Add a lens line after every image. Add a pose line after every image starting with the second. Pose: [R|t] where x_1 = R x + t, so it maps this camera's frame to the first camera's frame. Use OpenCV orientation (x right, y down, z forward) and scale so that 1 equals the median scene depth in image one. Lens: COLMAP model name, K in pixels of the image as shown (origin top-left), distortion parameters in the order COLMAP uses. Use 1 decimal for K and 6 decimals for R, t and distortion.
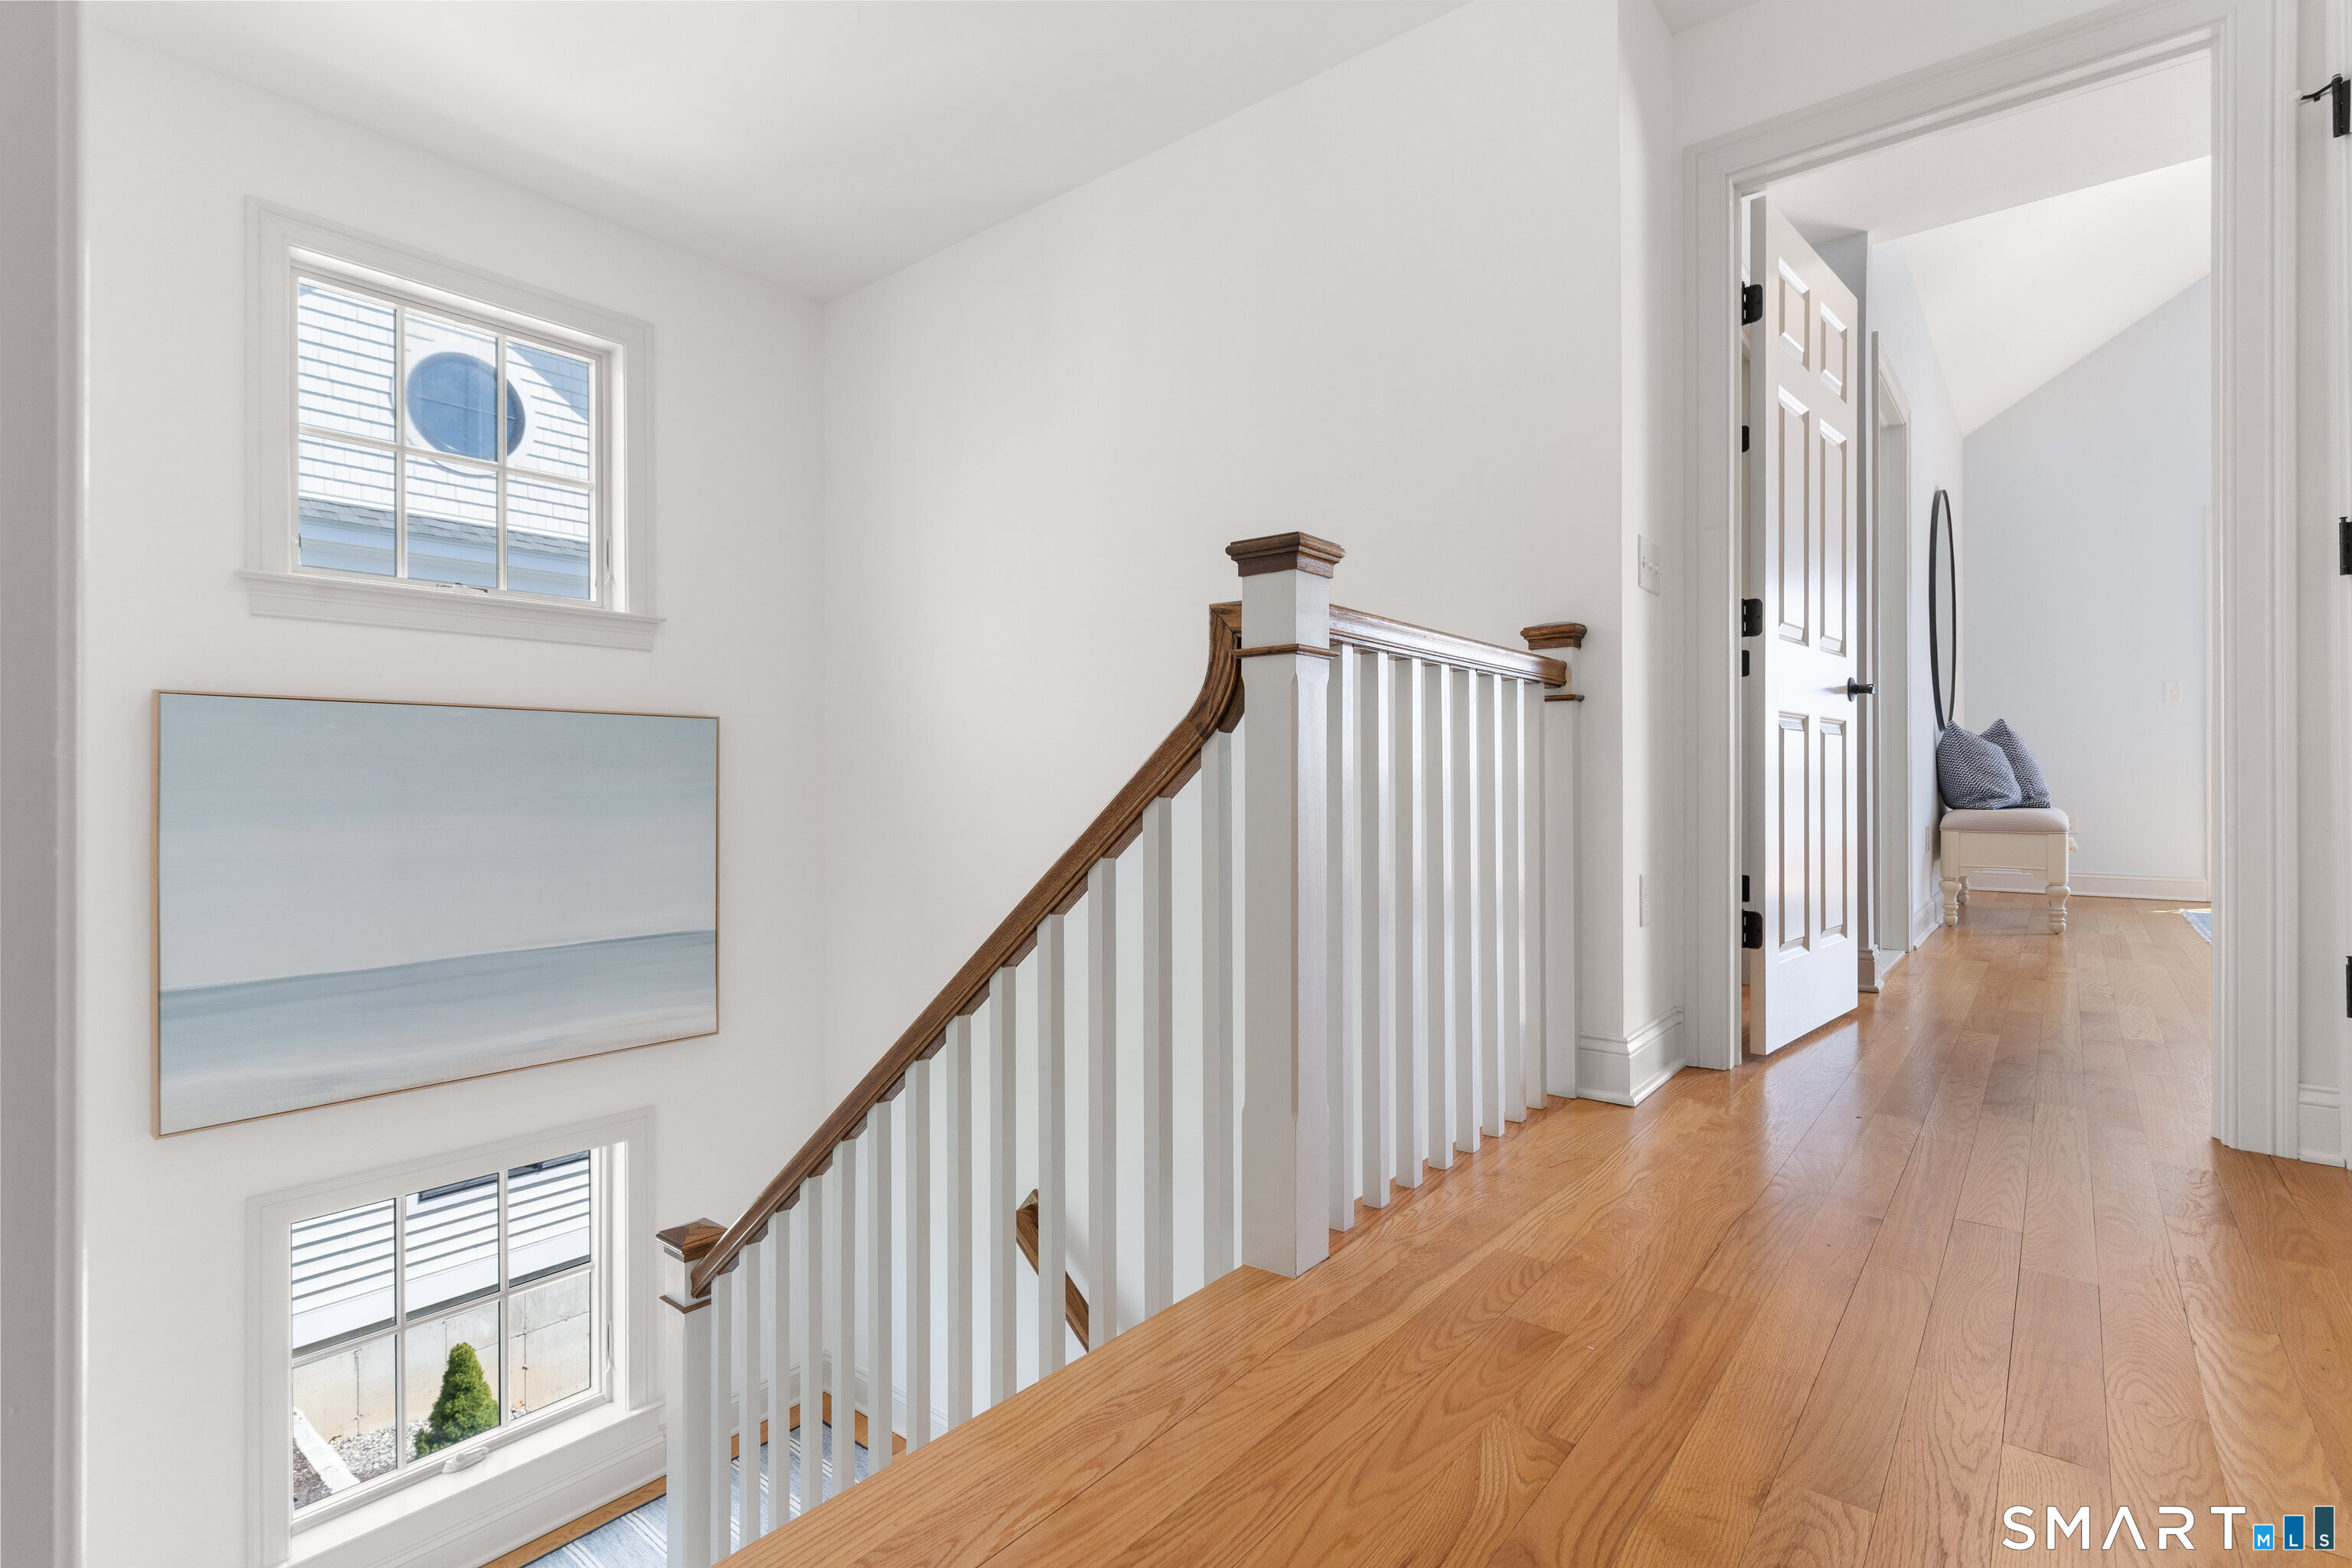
lens RADIAL K [[1135.0, 0, 1174.5], [0, 1135.0, 786.4], [0, 0, 1]] dist [0.003436, 0.001185]
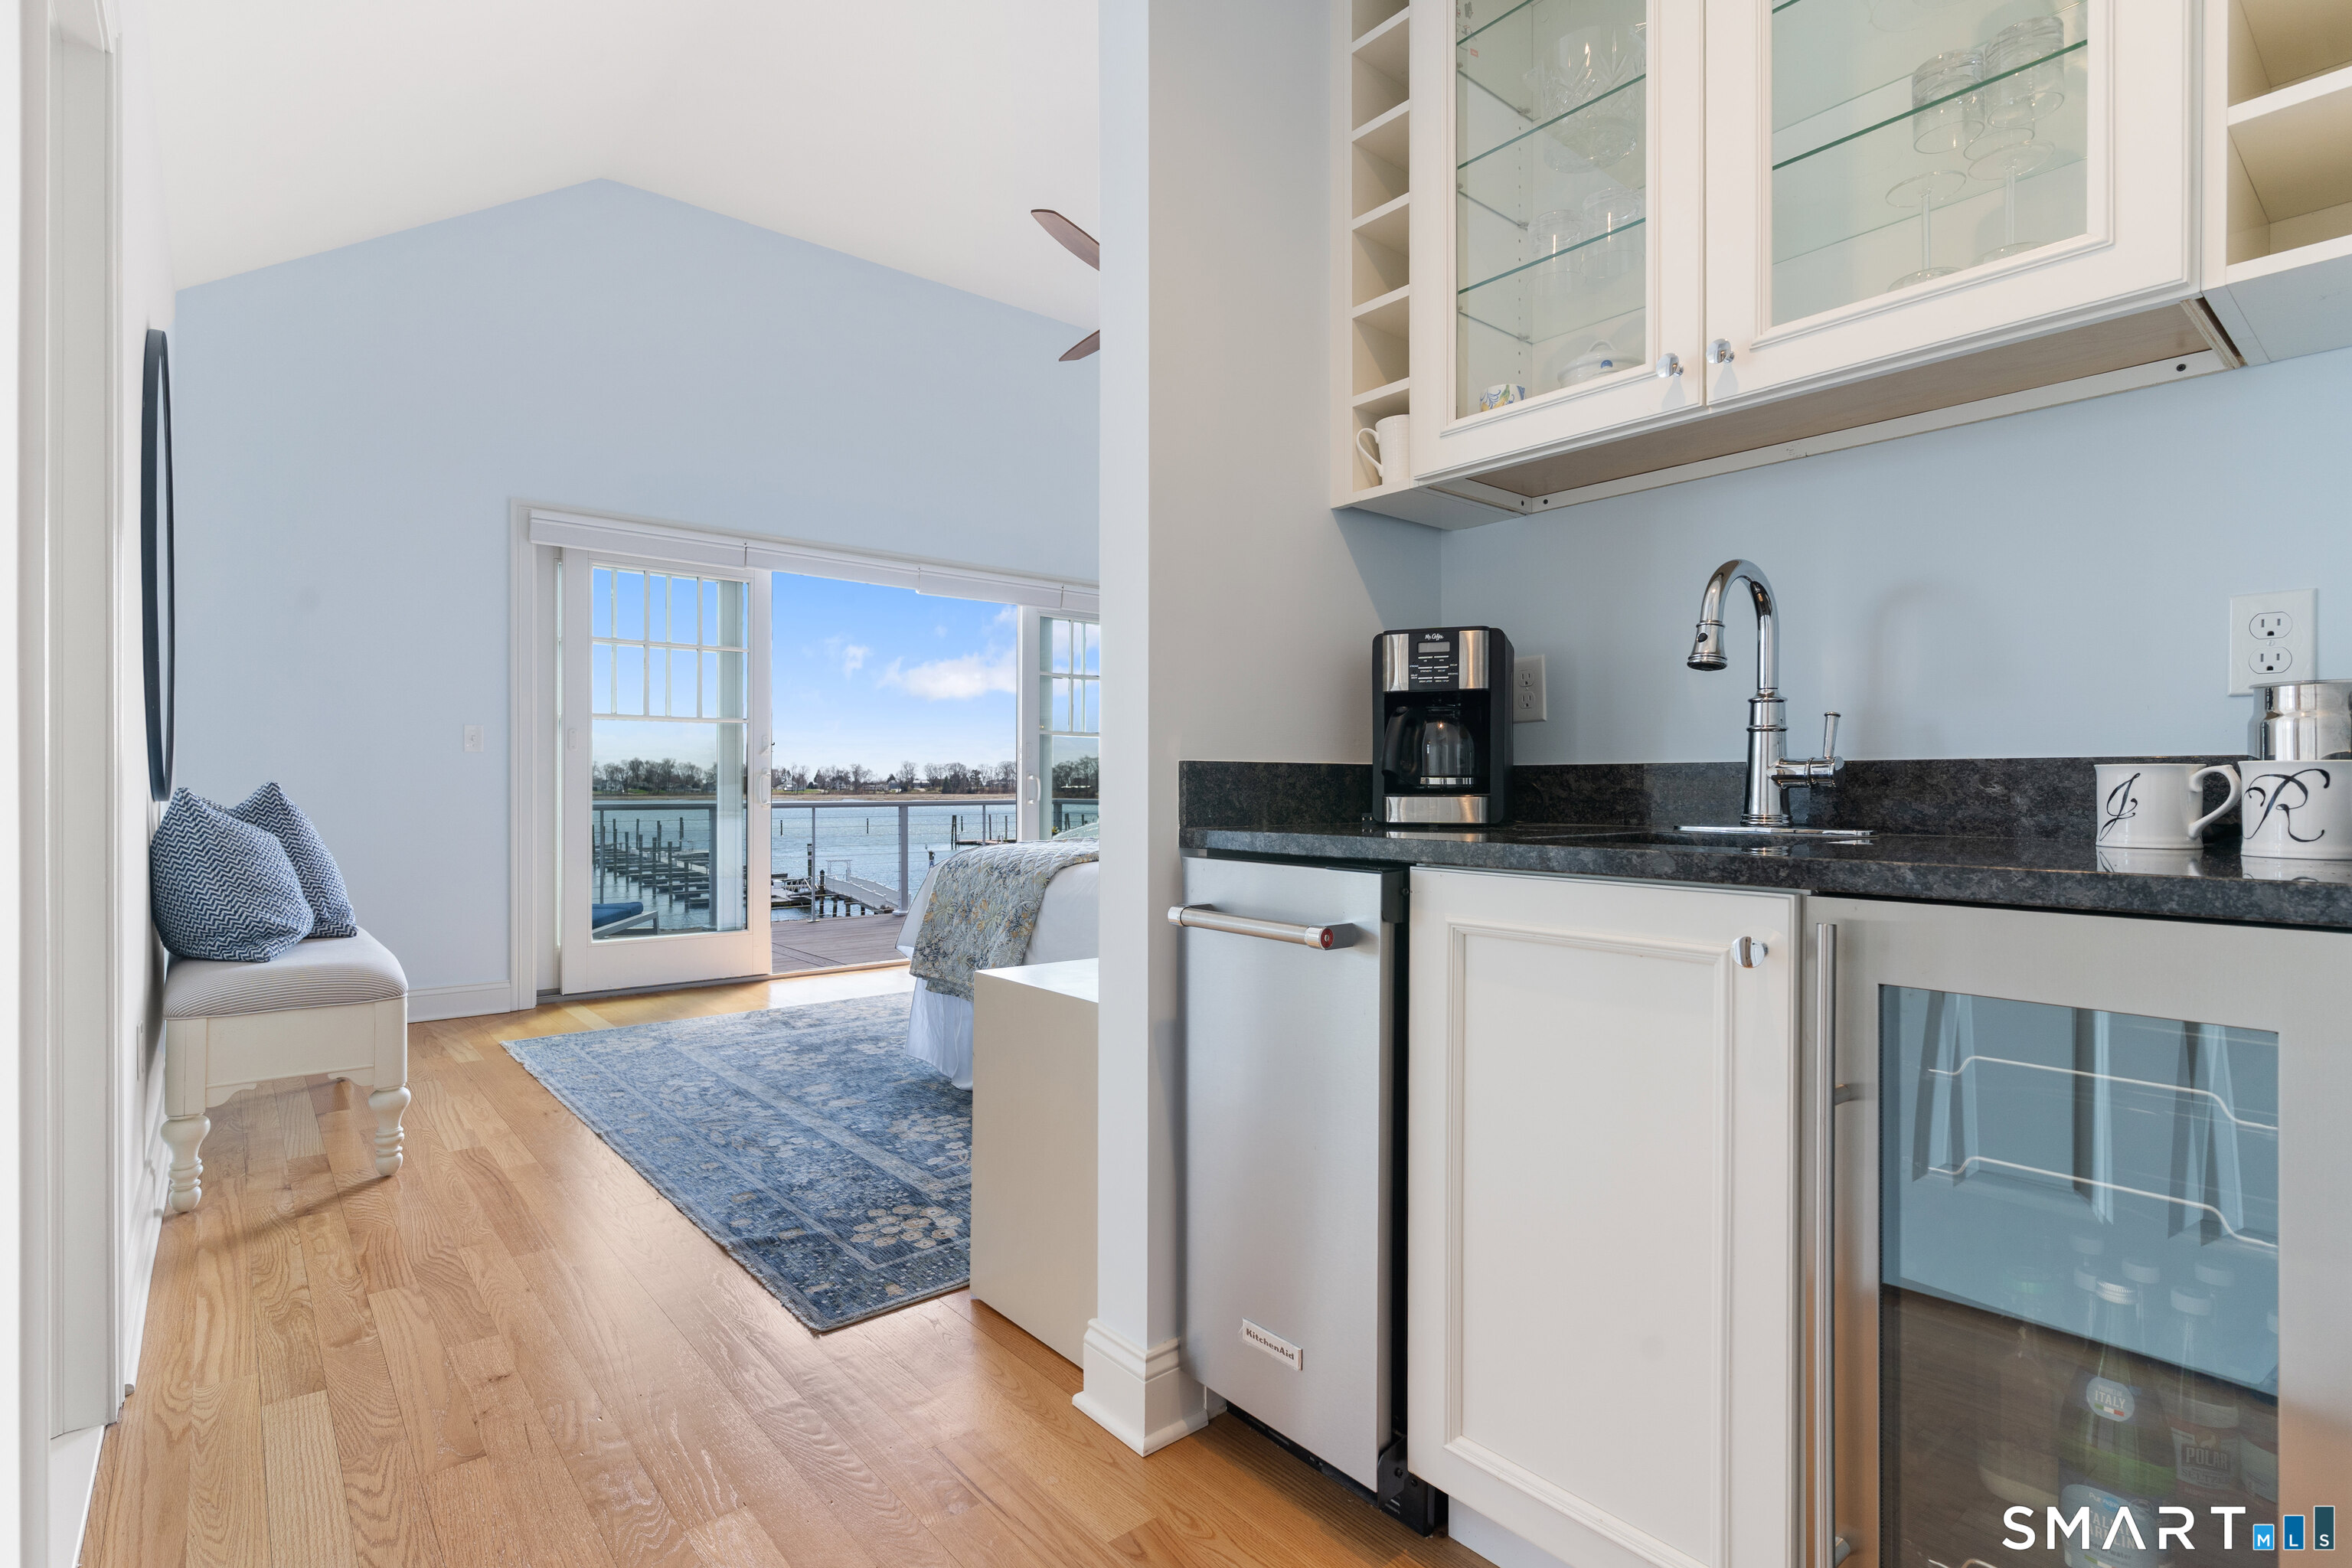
lens RADIAL K [[1135.0, 0, 1133.3], [0, 1135.0, 785.5], [0, 0, 1]] dist [0.003436, 0.001185]
pose [[0.224558, 0.001244, 0.974460, 0.281897], [-0.002224, 0.999997, -0.000764, -0.059470], [-0.974458, -0.001996, 0.224560, 0.470884]]
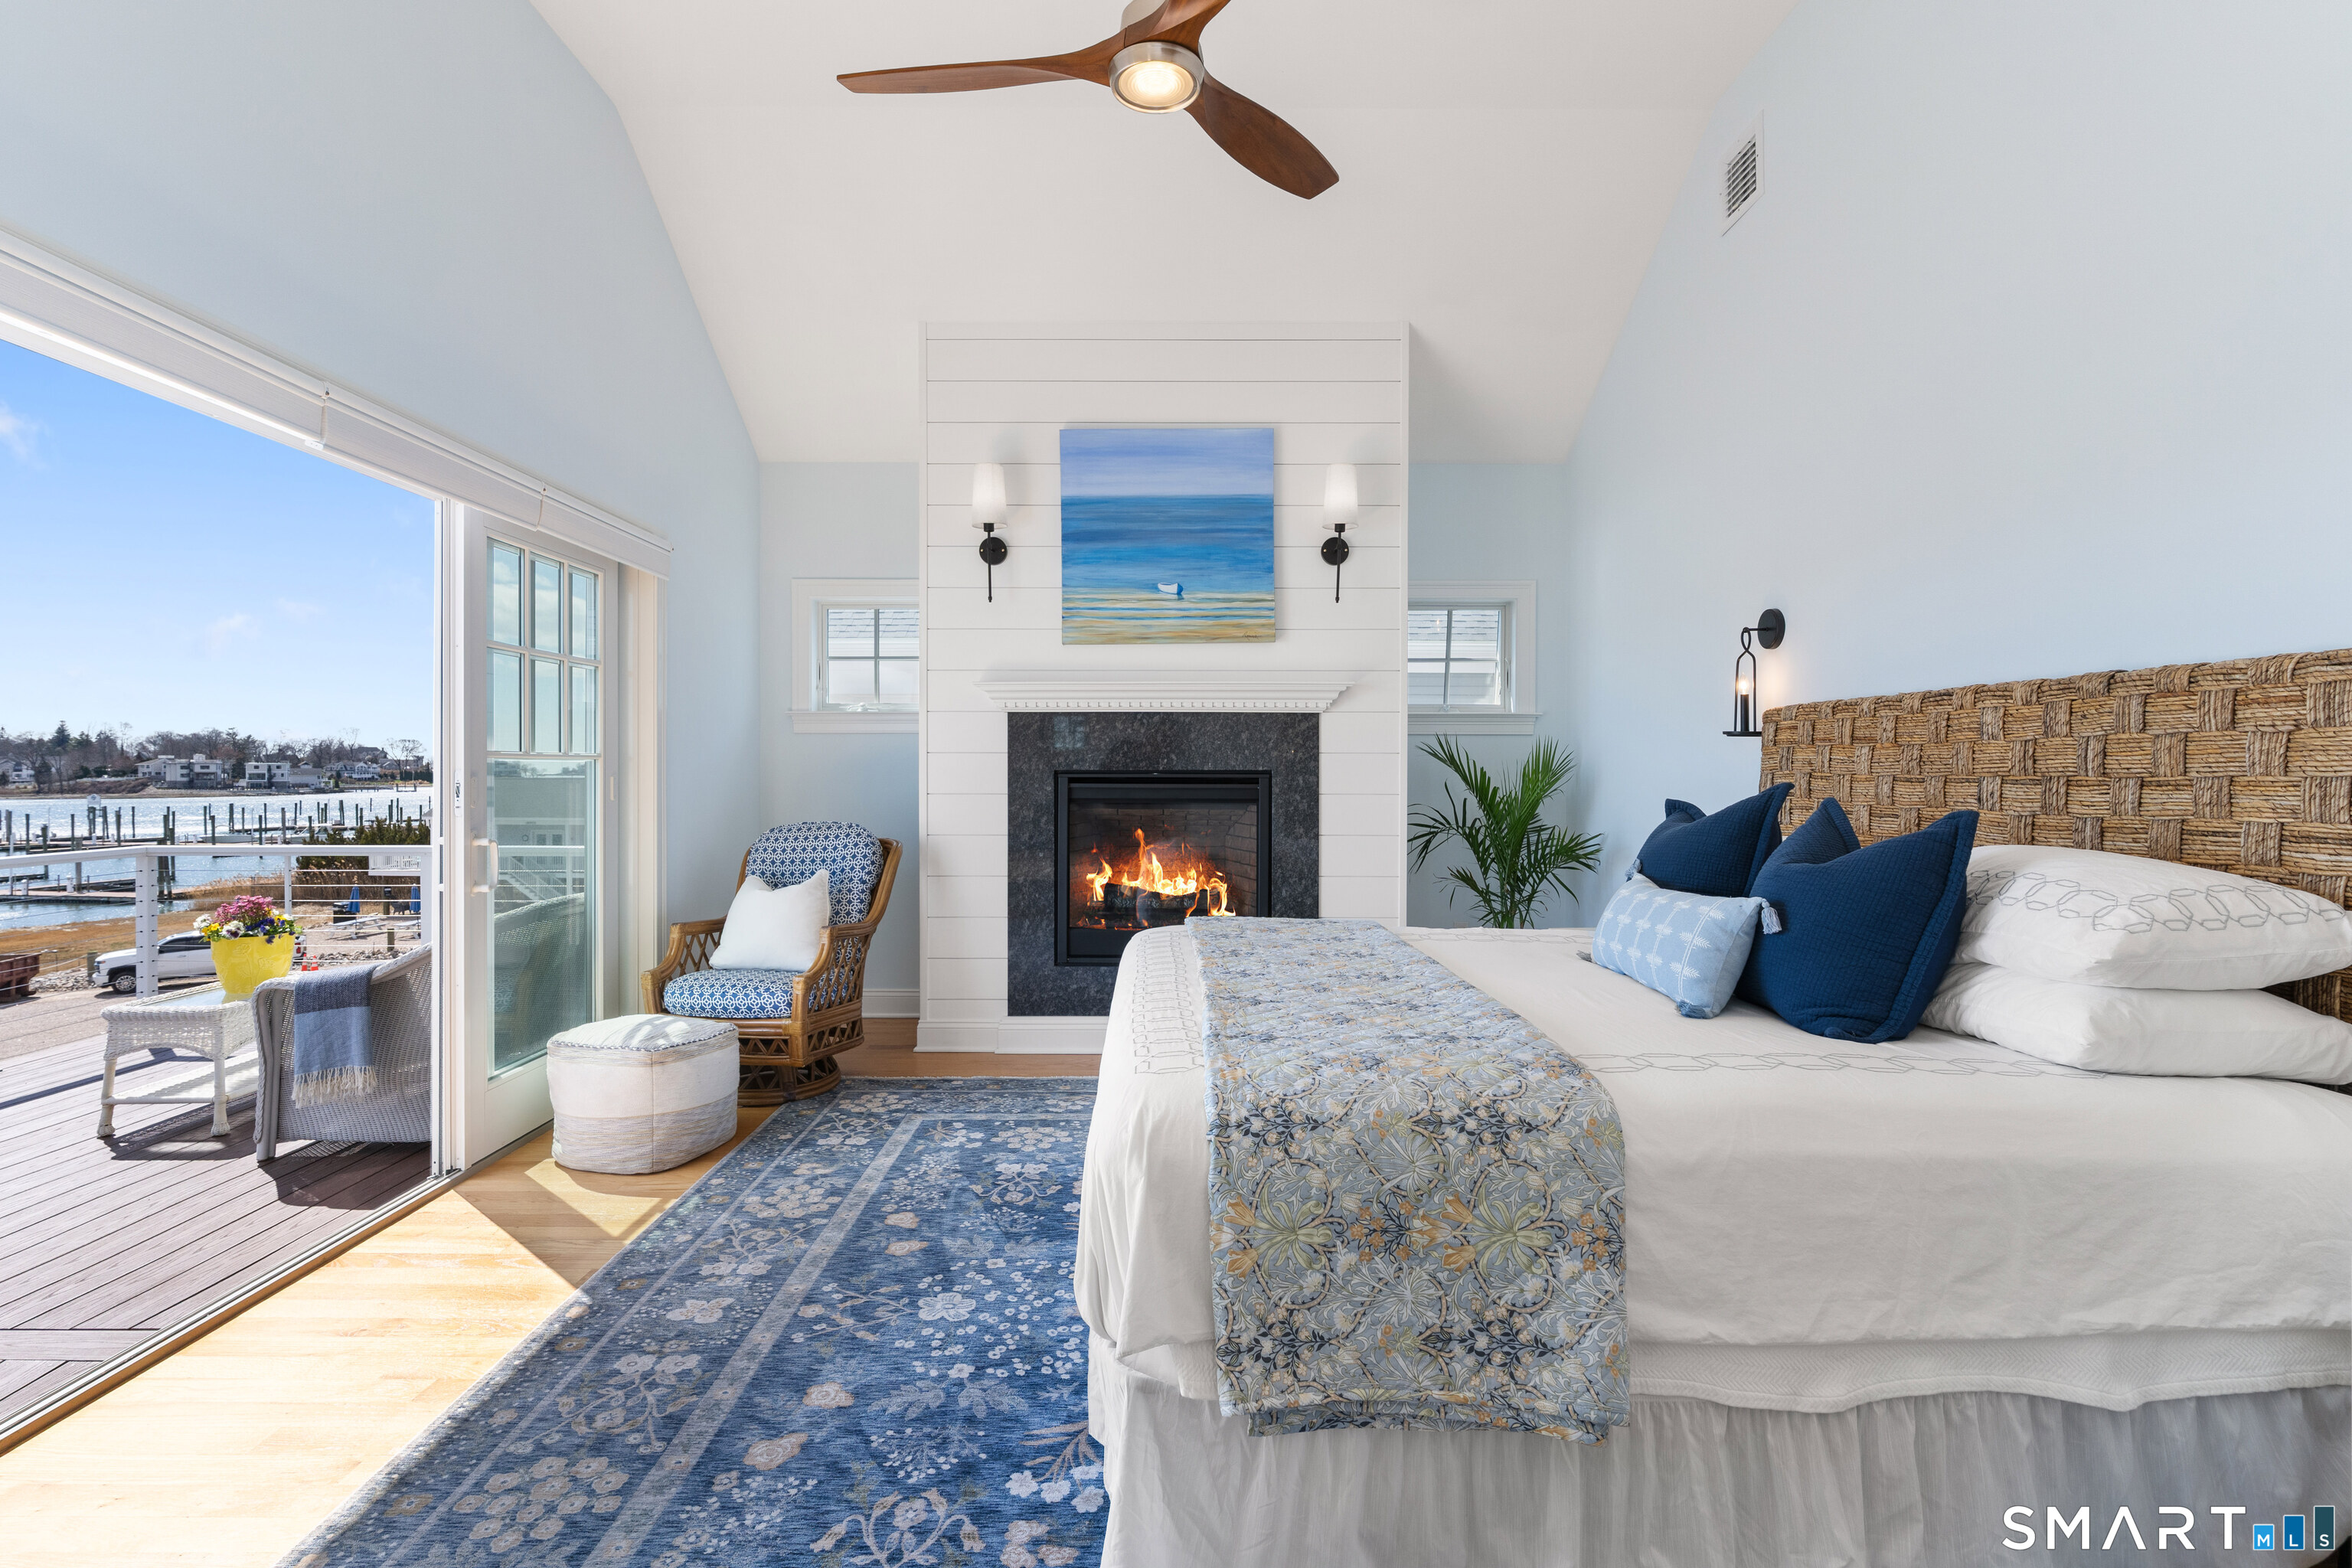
lens RADIAL K [[1135.0, 0, 1178.4], [0, 1135.0, 780.2], [0, 0, 1]] dist [0.003436, 0.001185]
pose [[-0.619353, -0.004859, 0.785098, 0.706158], [0.000398, 0.999979, 0.006503, -0.106851], [-0.785113, 0.004340, -0.619338, 0.941910]]
